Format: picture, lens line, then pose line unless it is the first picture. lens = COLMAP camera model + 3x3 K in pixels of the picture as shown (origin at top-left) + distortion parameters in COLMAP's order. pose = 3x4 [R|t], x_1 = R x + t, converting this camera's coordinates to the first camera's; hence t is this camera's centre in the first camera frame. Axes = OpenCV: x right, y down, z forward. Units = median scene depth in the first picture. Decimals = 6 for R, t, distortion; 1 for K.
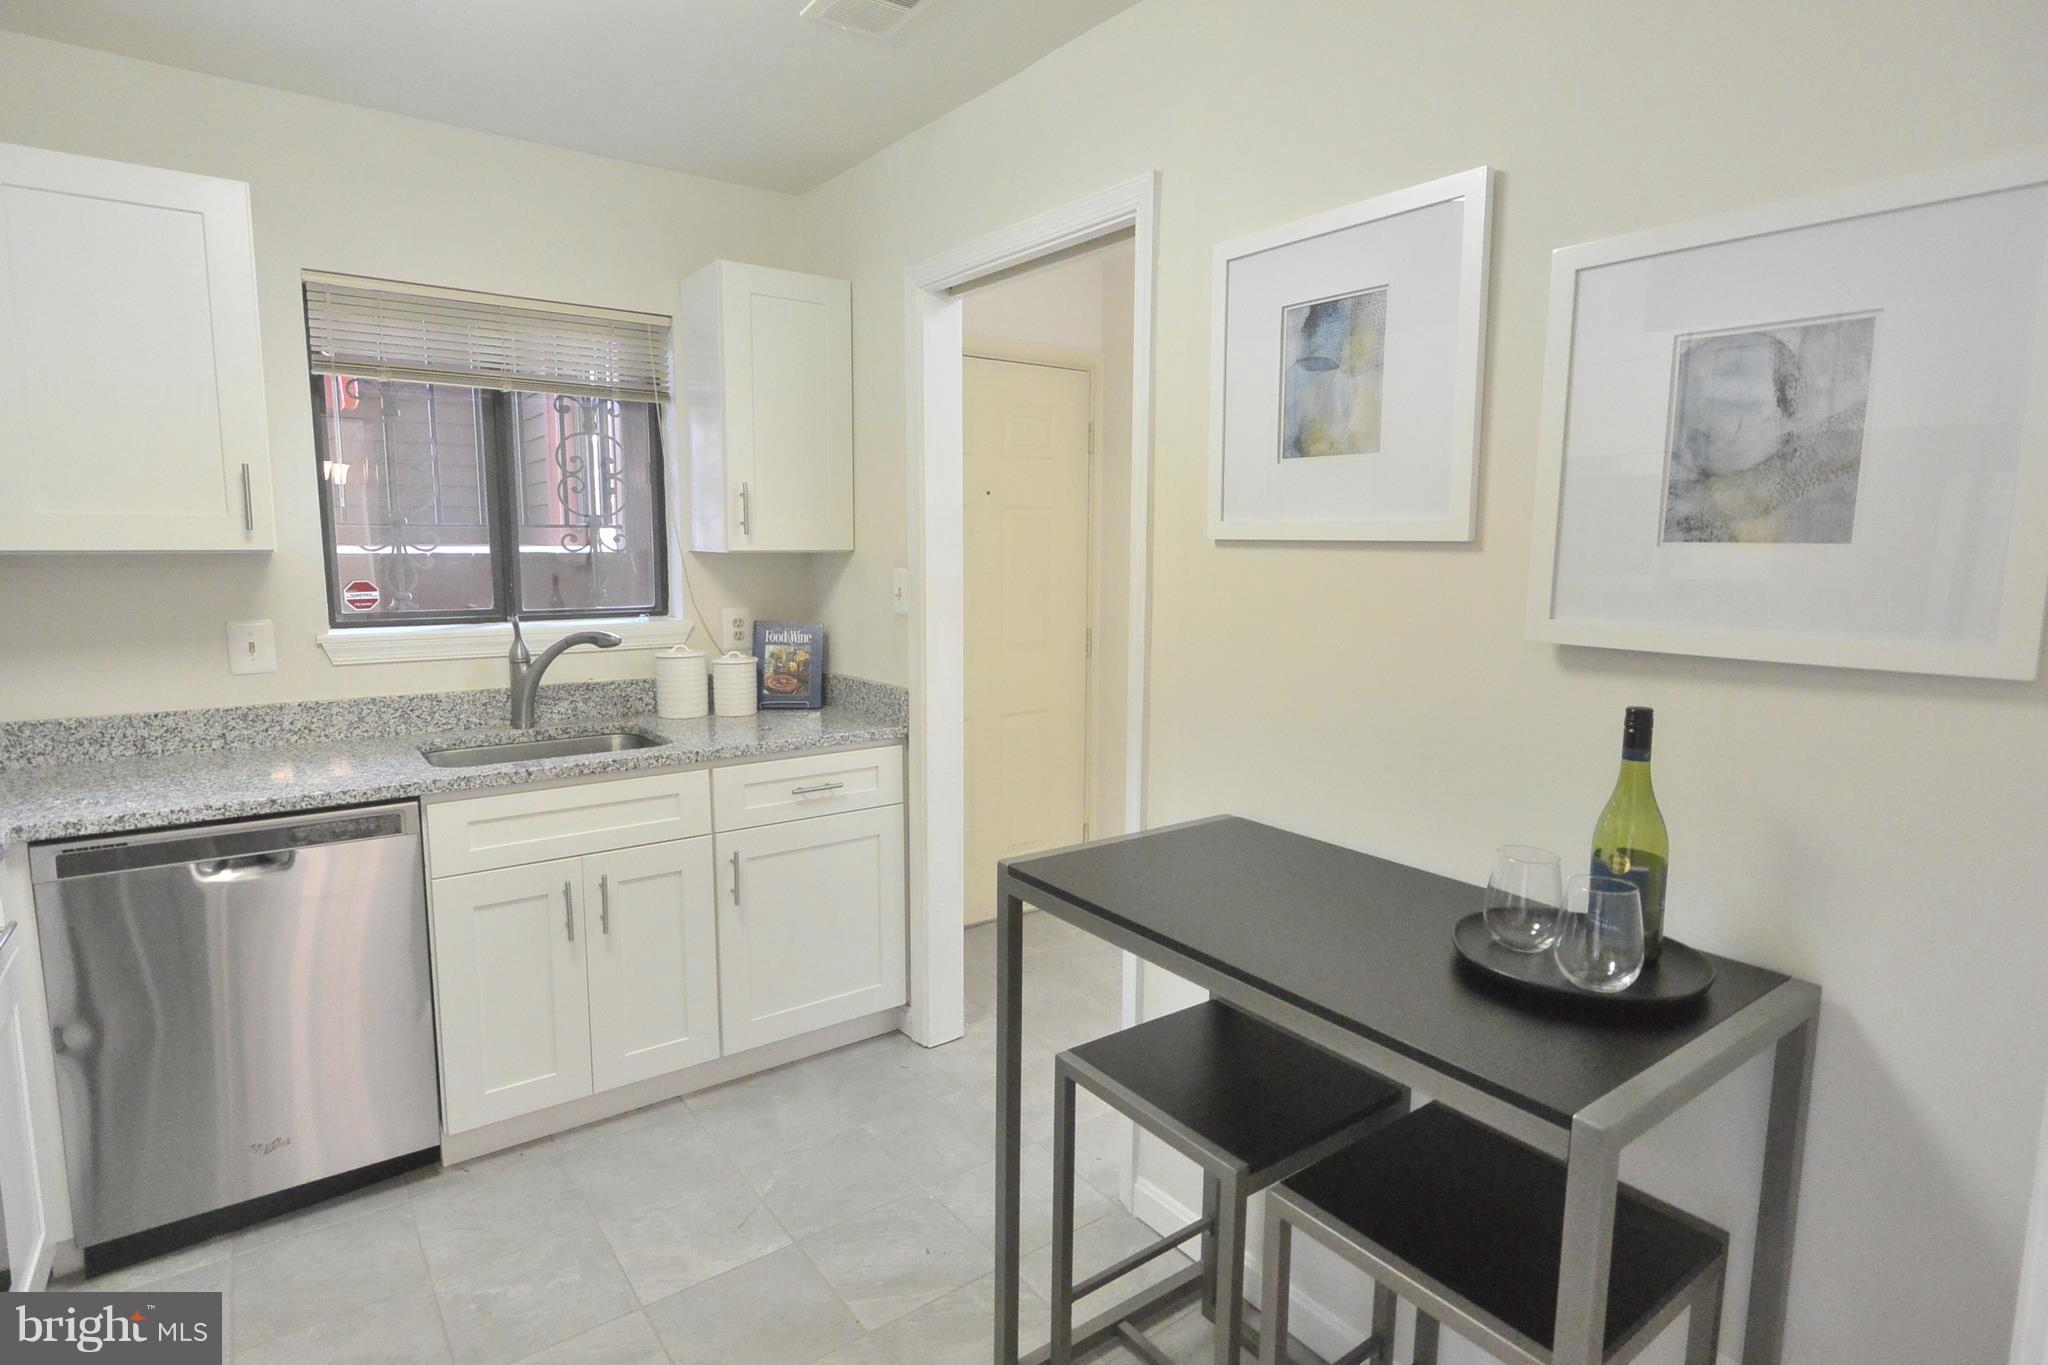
lens RADIAL K [[1057.8, 0, 1026.4], [0, 1057.8, 681.5], [0, 0, 1]] dist [-0.005194, -0.000167]
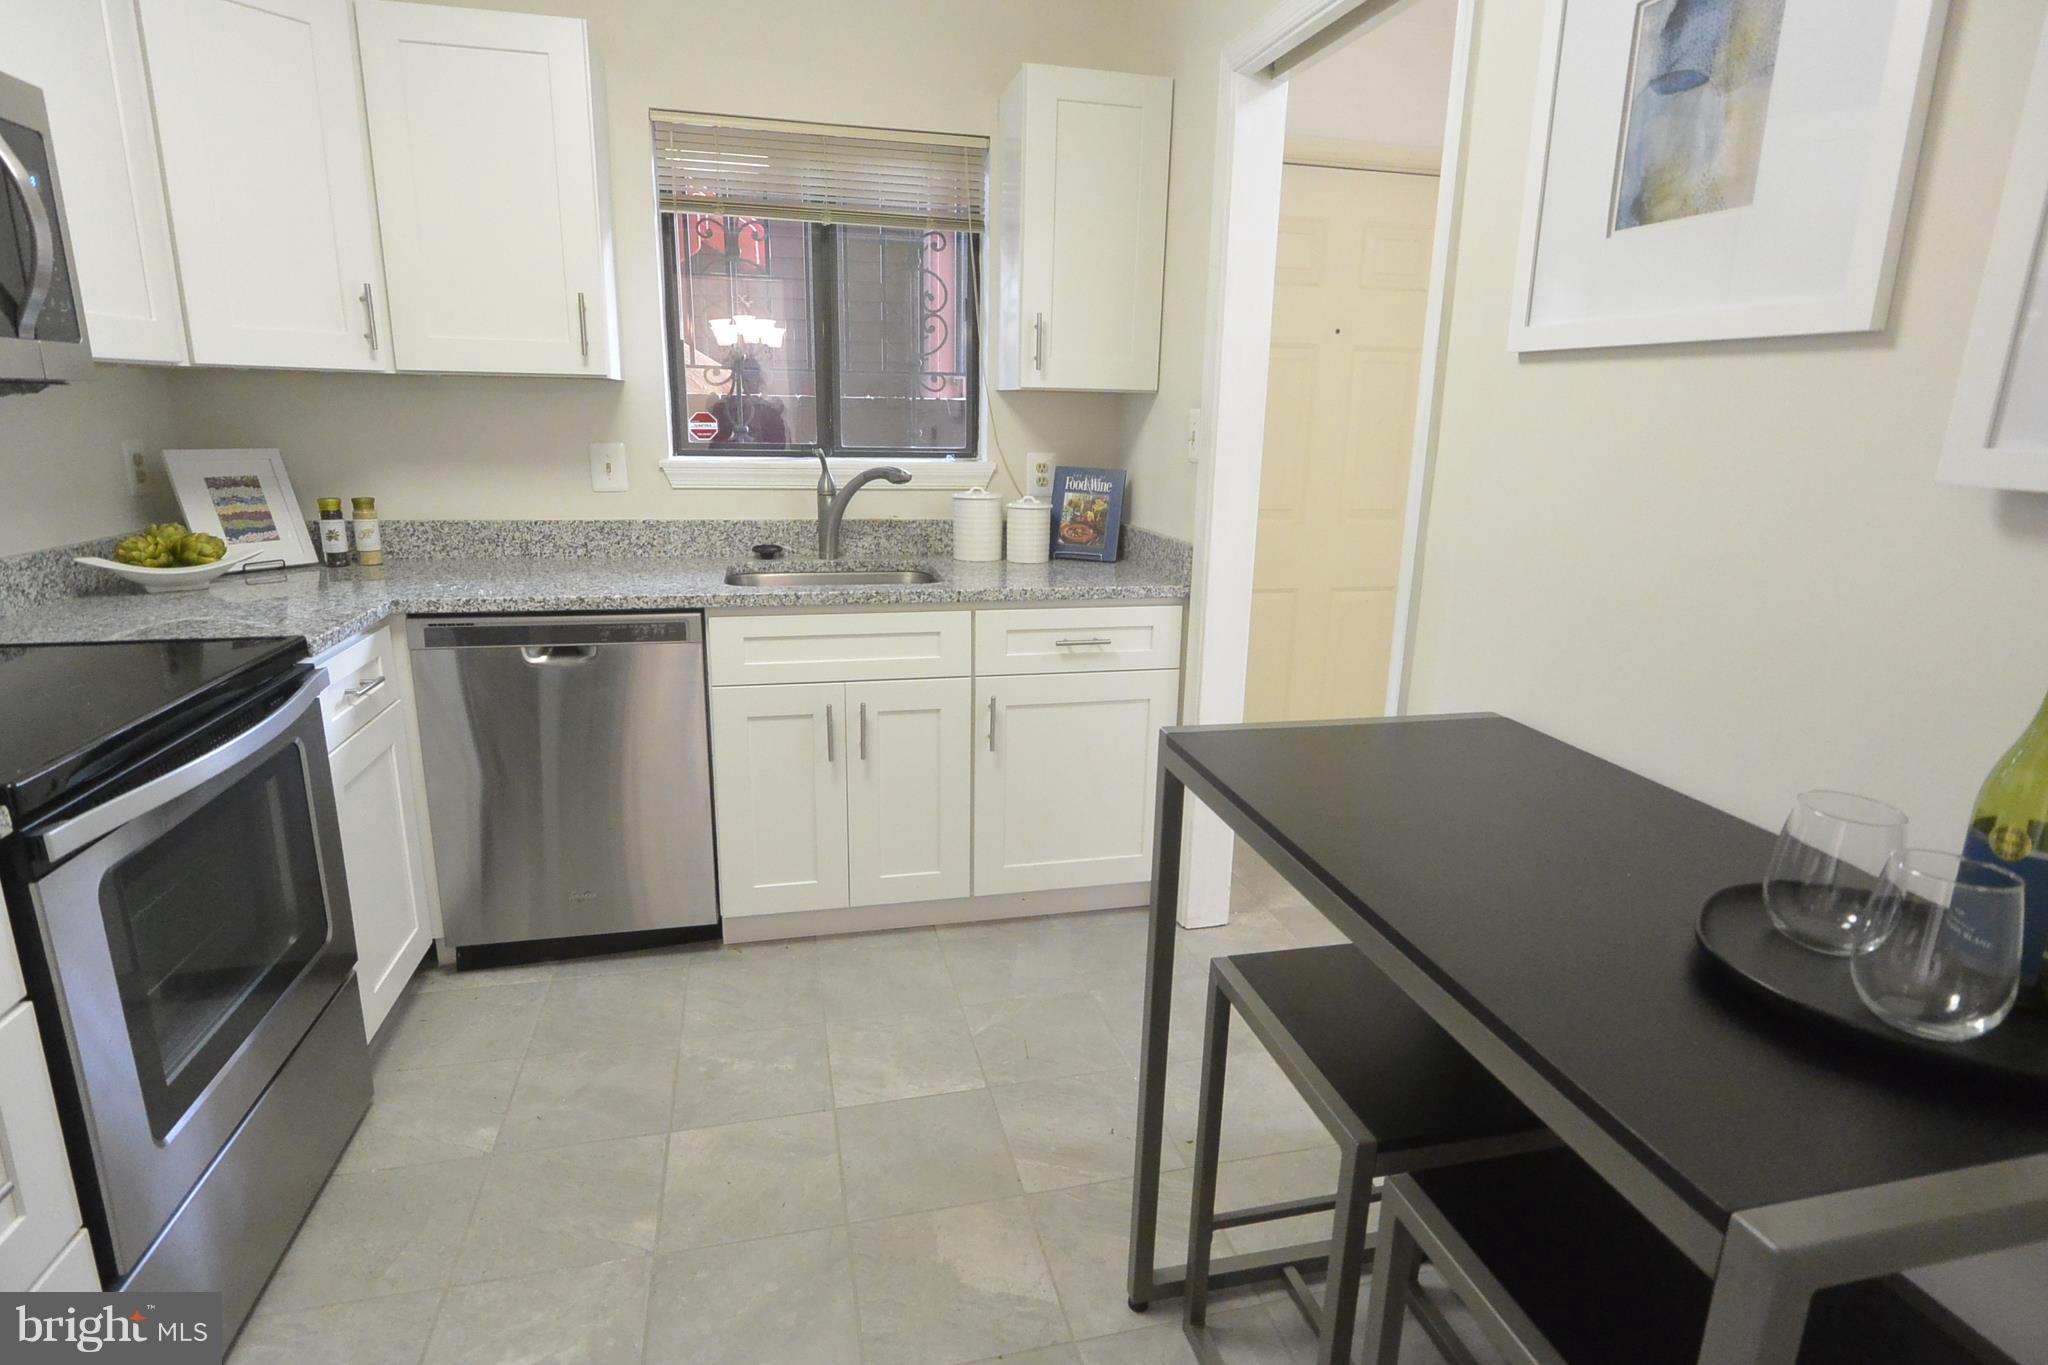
lens RADIAL K [[1057.8, 0, 1026.2], [0, 1057.8, 676.2], [0, 0, 1]] dist [-0.005194, -0.000167]
pose [[0.921879, 0.108881, -0.371866, 0.128459], [-0.067495, 0.990160, 0.122590, 0.020941], [0.381554, -0.087914, 0.920156, 0.119156]]
